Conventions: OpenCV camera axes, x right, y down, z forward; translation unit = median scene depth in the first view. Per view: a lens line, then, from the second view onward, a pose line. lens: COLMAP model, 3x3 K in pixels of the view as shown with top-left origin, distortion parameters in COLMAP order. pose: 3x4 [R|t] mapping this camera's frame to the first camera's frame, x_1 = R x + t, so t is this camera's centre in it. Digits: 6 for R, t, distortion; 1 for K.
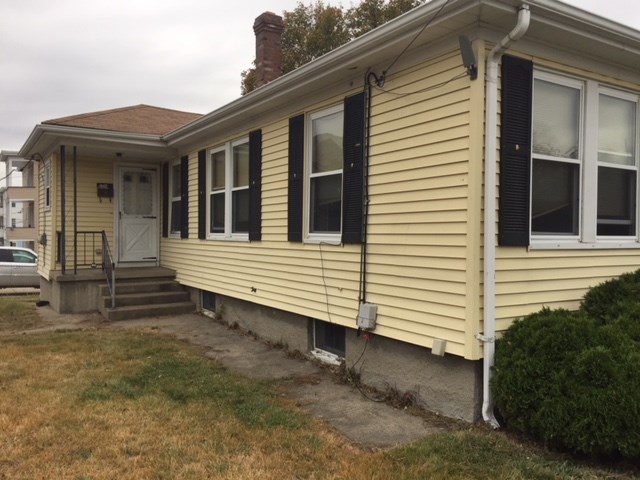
lens RADIAL K [[545.9, 0, 319.8], [0, 545.9, 237.0], [0, 0, 1]] dist [0.054140, -0.064356]
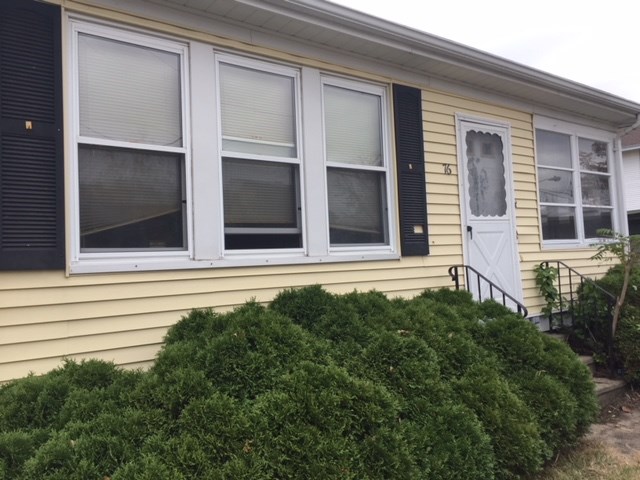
lens RADIAL K [[533.3, 0, 319.6], [0, 533.3, 236.5], [0, 0, 1]] dist [0.035560, -0.016744]
pose [[0.995035, -0.049368, 0.086420, 0.581973], [0.054606, 0.996744, -0.059331, 0.029825], [-0.083210, 0.063756, 0.994490, 0.281777]]
